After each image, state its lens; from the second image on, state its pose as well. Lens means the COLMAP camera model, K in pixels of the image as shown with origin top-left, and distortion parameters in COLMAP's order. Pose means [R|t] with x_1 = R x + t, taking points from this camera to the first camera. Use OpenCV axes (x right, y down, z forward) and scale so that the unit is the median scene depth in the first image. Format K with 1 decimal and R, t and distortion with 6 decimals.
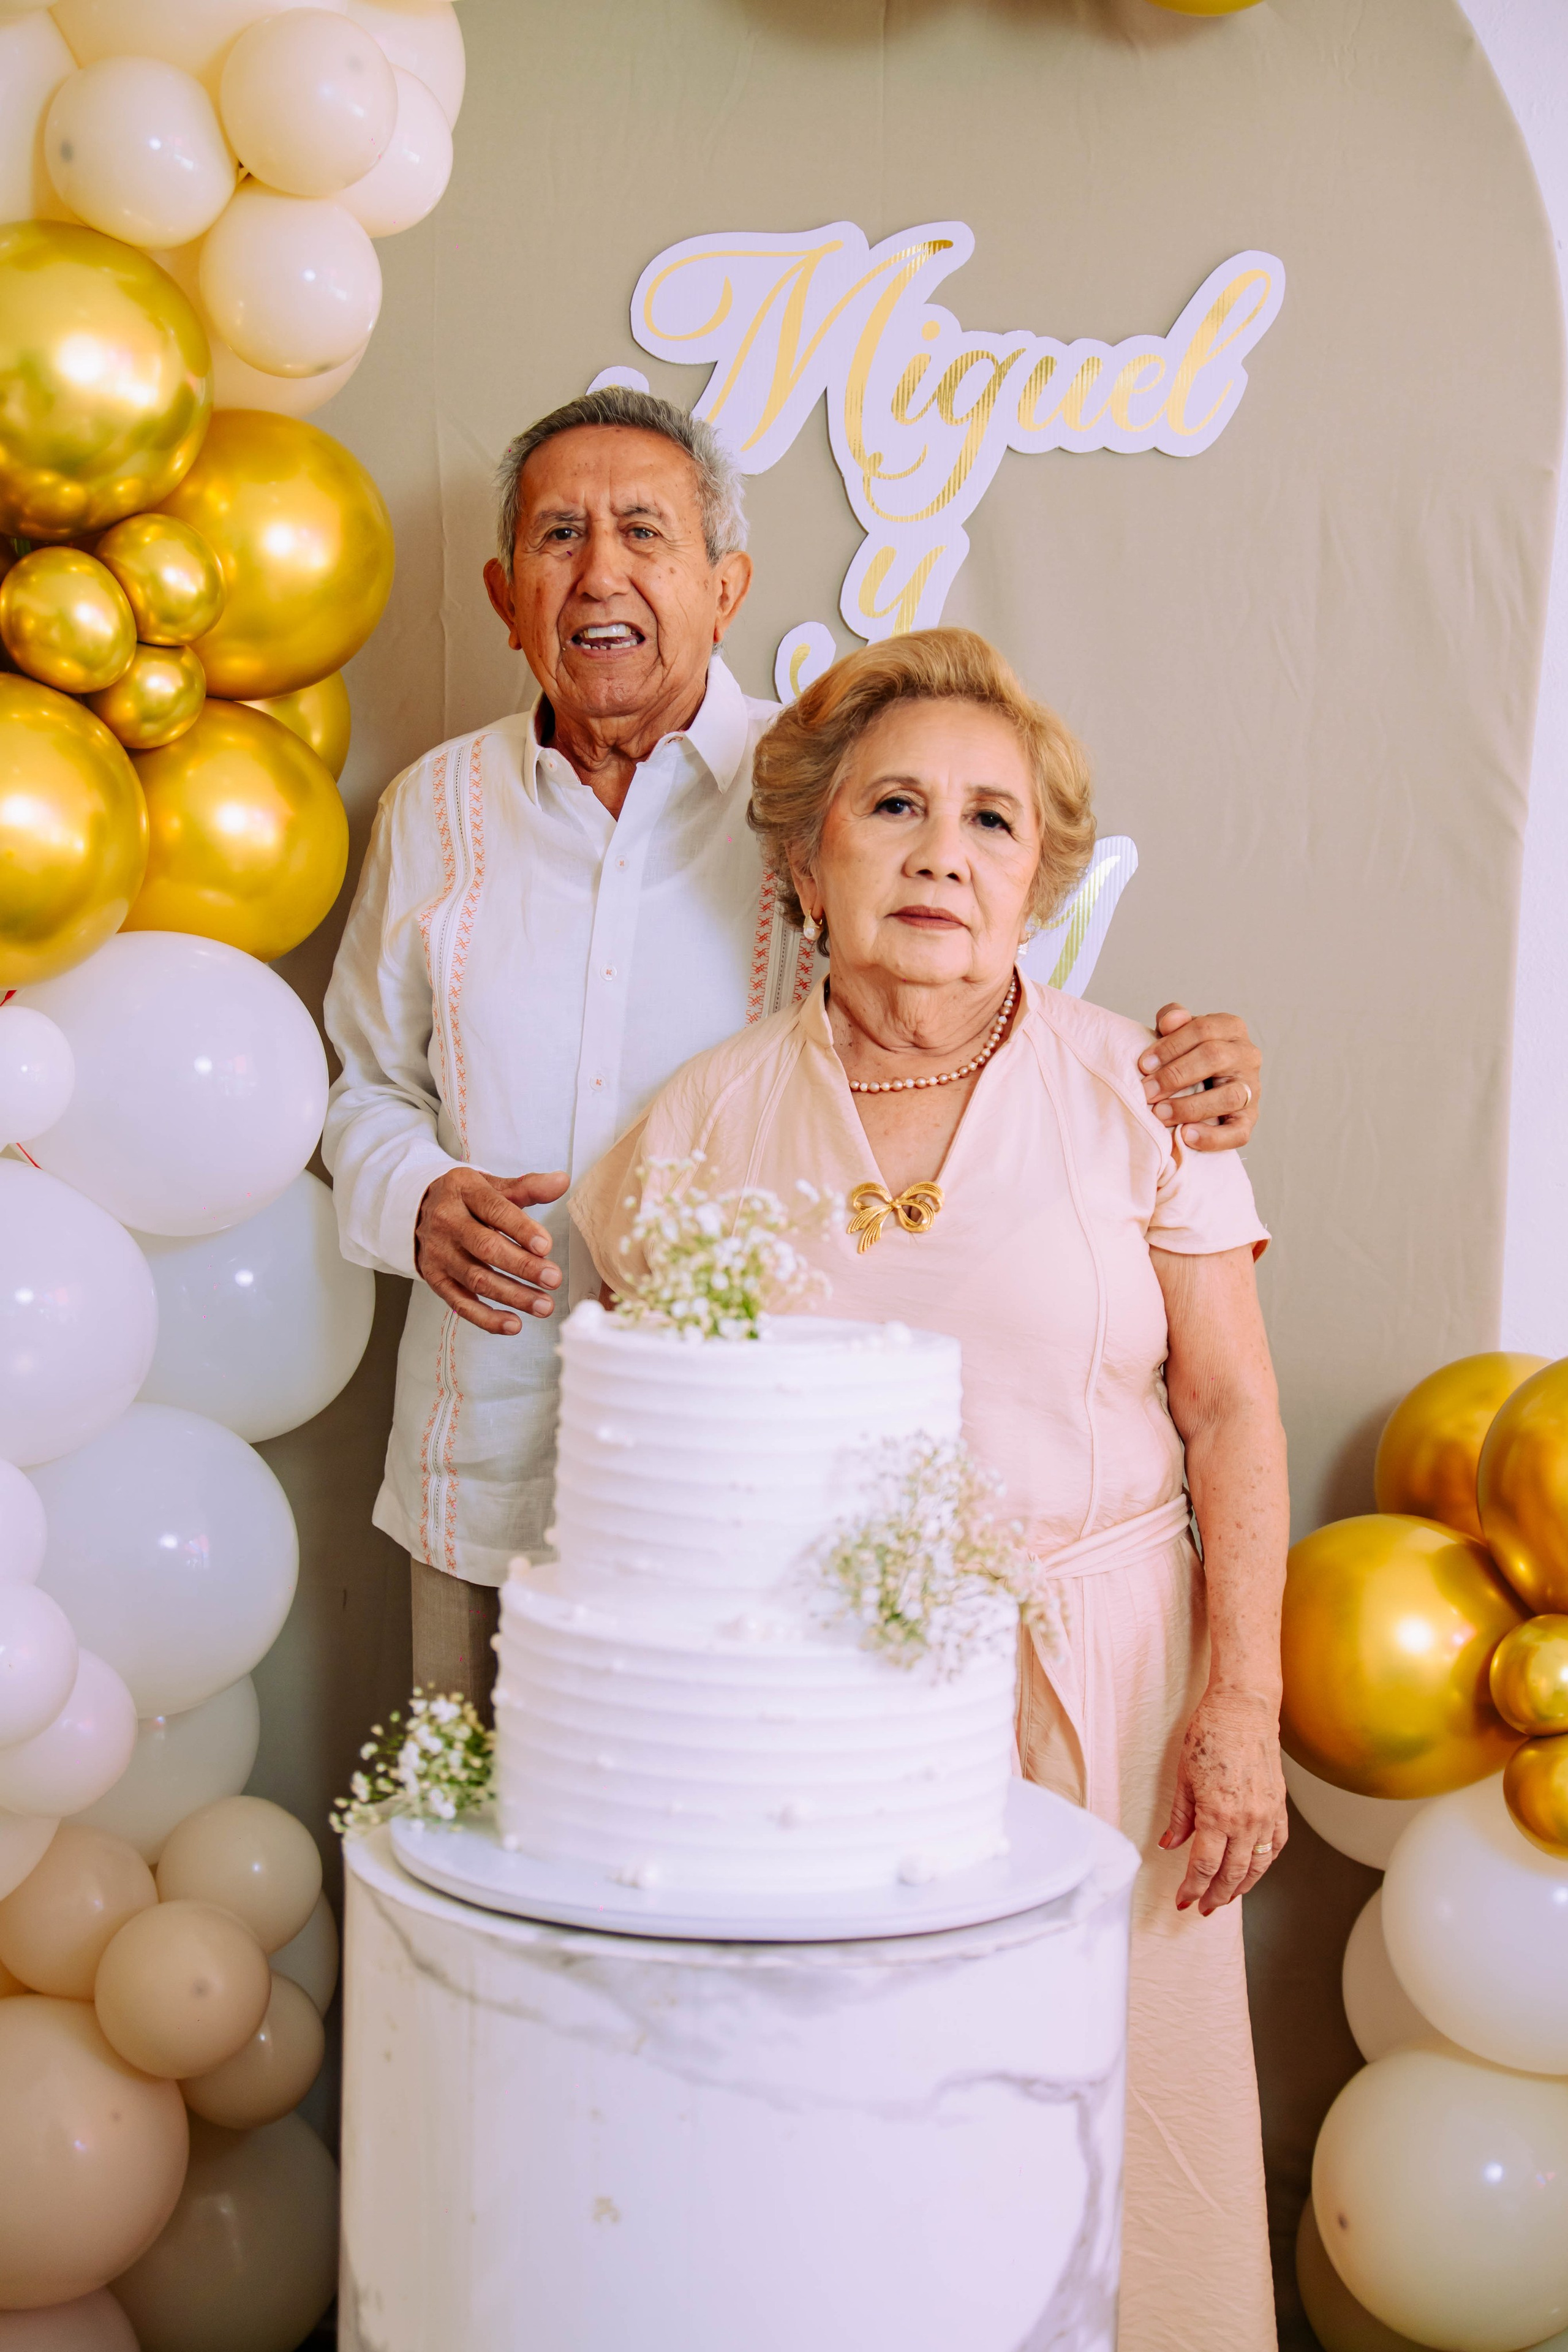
lens RADIAL K [[3061.7, 0, 710.0], [0, 3061.7, 1234.1], [0, 0, 1]] dist [0.028923, 0.000000]
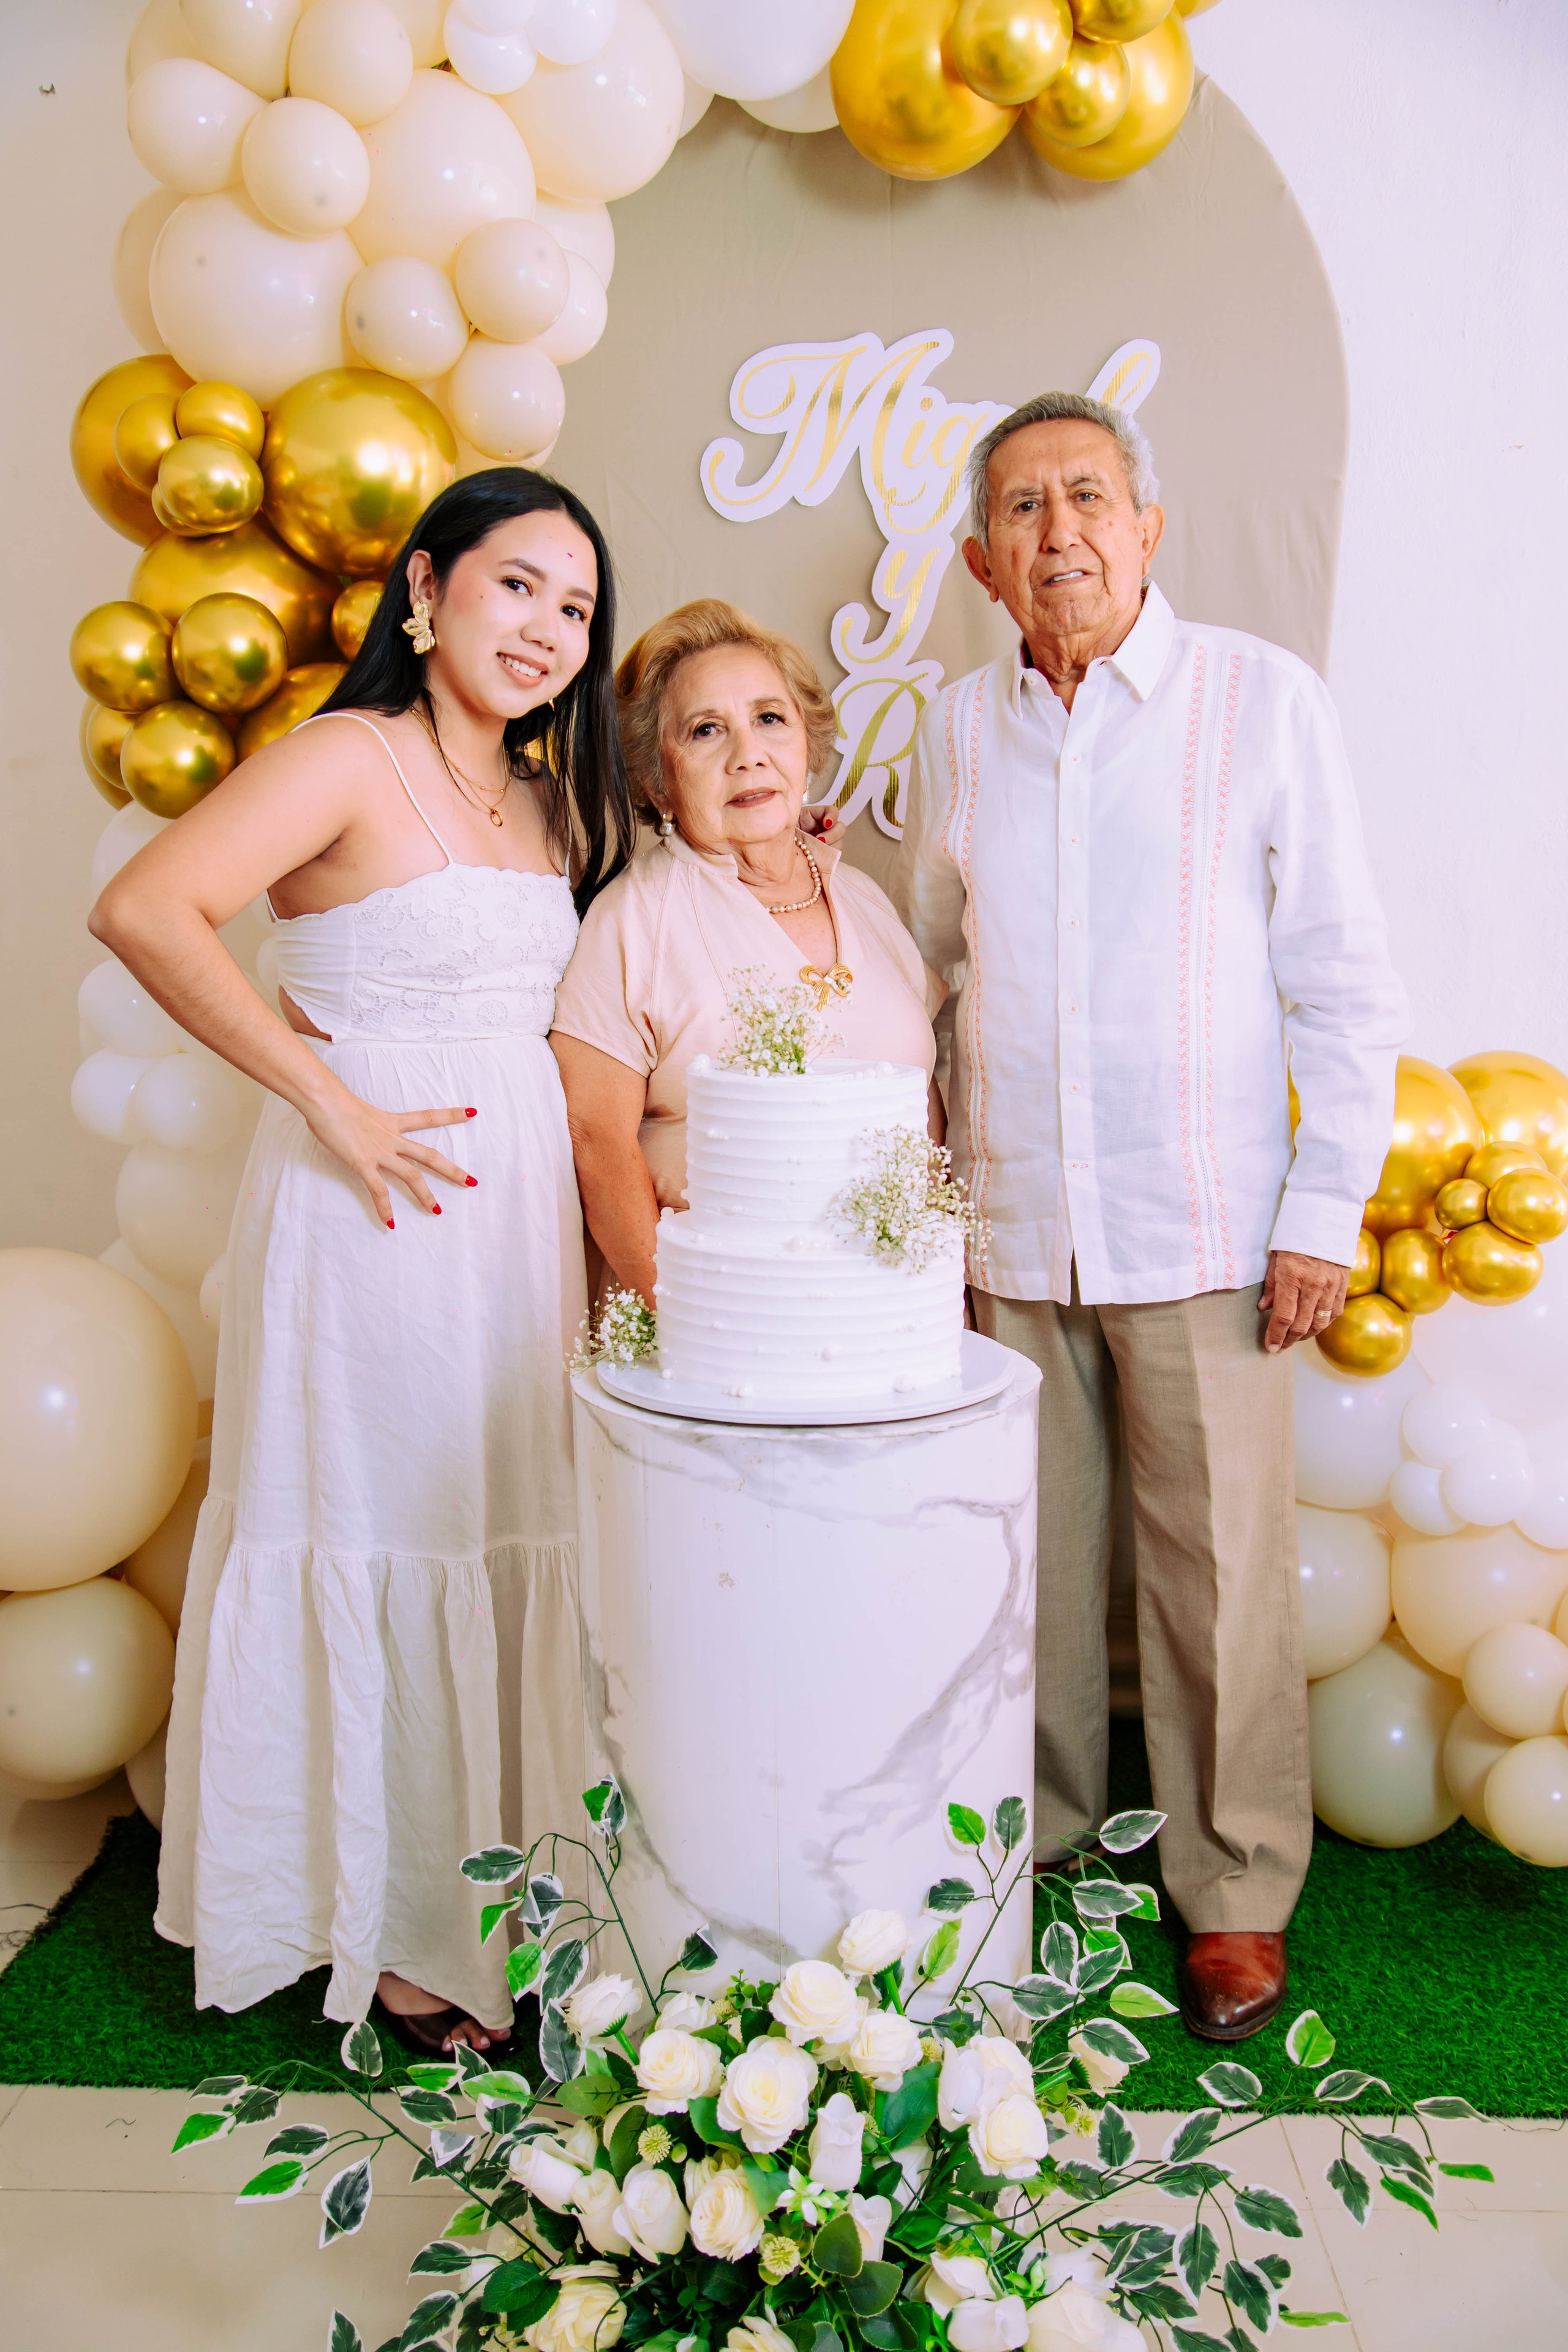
lens RADIAL K [[2151.1, 0, 767.4], [0, 2151.1, 1224.5], [0, 0, 1]] dist [0.007709, 0.021538]
pose [[0.998424, -0.026735, -0.049334, 0.052513], [0.032046, 0.993391, 0.110216, -0.013695], [0.046061, -0.111623, 0.992683, -0.173751]]
